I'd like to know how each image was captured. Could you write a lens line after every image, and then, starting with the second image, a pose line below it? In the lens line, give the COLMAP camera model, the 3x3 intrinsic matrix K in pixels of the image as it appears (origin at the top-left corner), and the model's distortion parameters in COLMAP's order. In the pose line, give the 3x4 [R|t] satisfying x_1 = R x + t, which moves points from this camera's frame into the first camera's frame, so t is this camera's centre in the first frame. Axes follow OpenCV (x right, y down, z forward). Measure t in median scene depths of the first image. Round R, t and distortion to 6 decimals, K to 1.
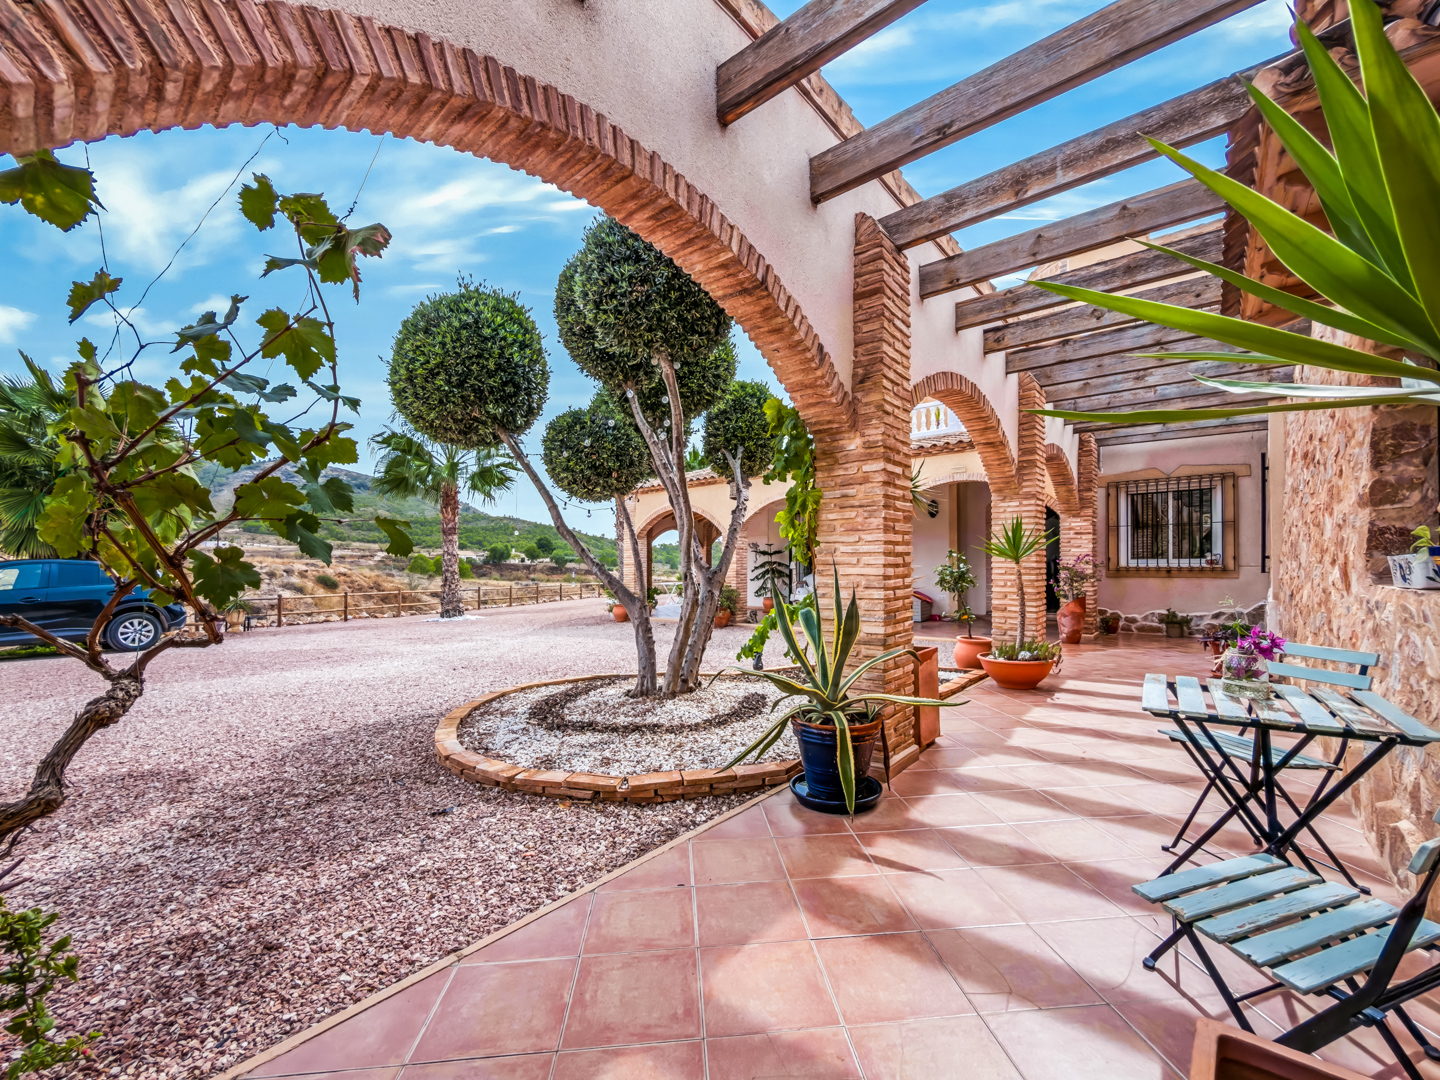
lens RADIAL K [[585.2, 0, 723.0], [0, 585.2, 567.7], [0, 0, 1]] dist [-0.002324, -0.000354]
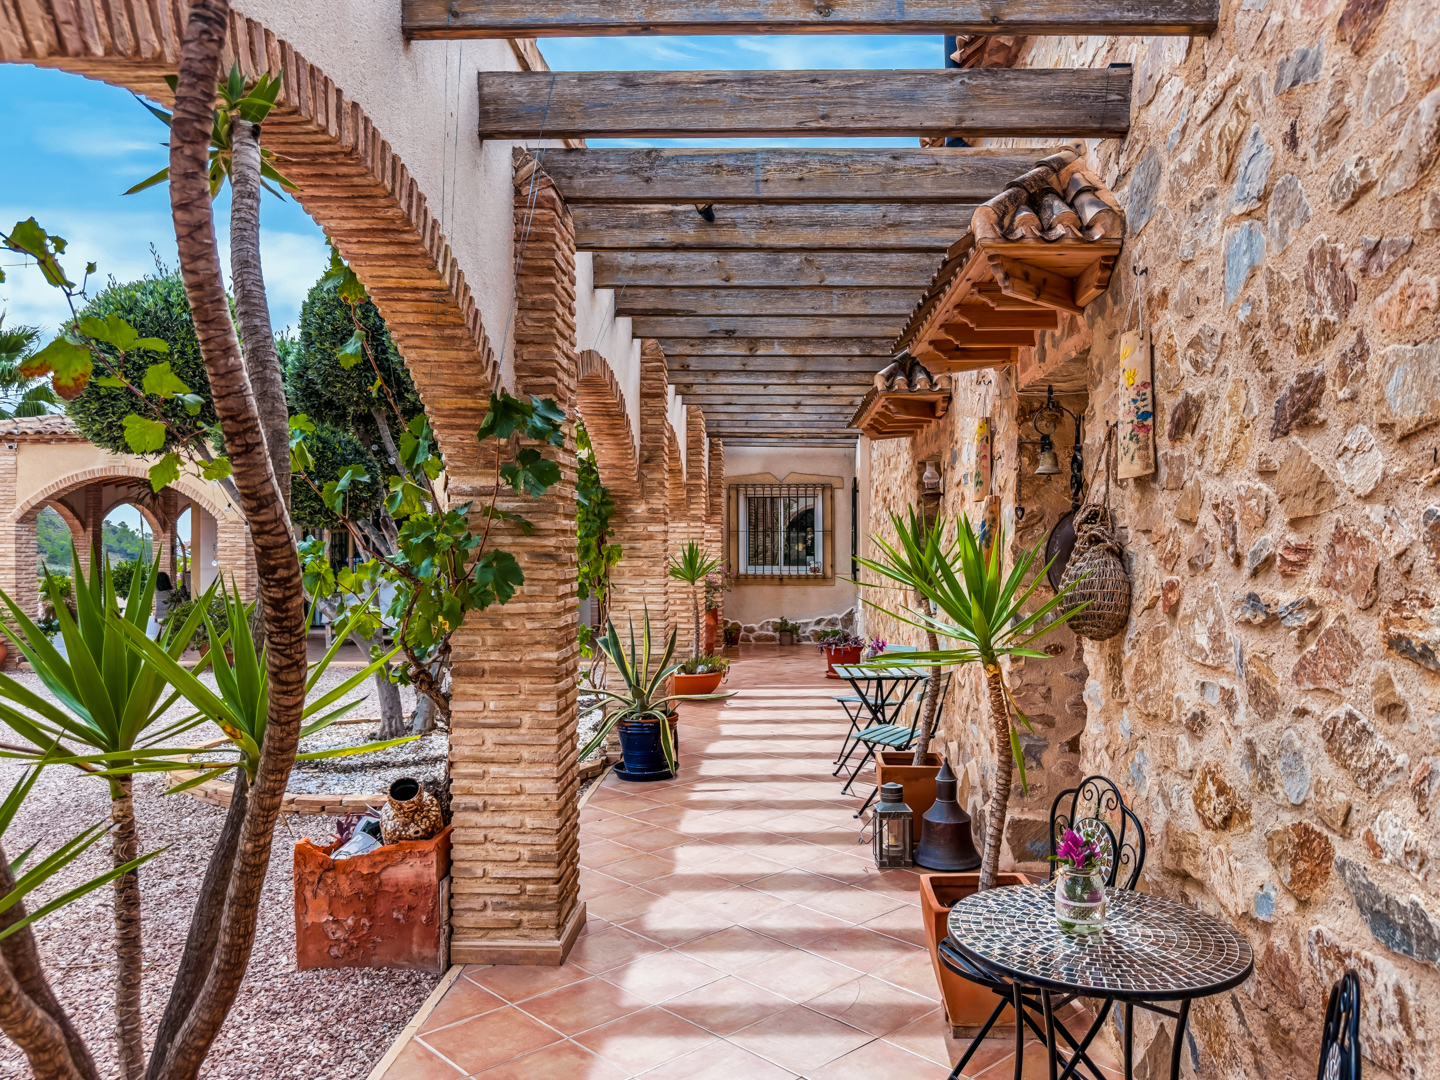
lens RADIAL K [[1086.9, 0, 720.0], [0, 1086.9, 540.0], [0, 0, 1]] dist [0.001021, 0.002014]
pose [[0.797608, 0.003468, 0.603166, -0.446722], [-0.001823, 0.999993, -0.003338, -0.055453], [-0.603173, 0.001563, 0.797609, -0.420669]]
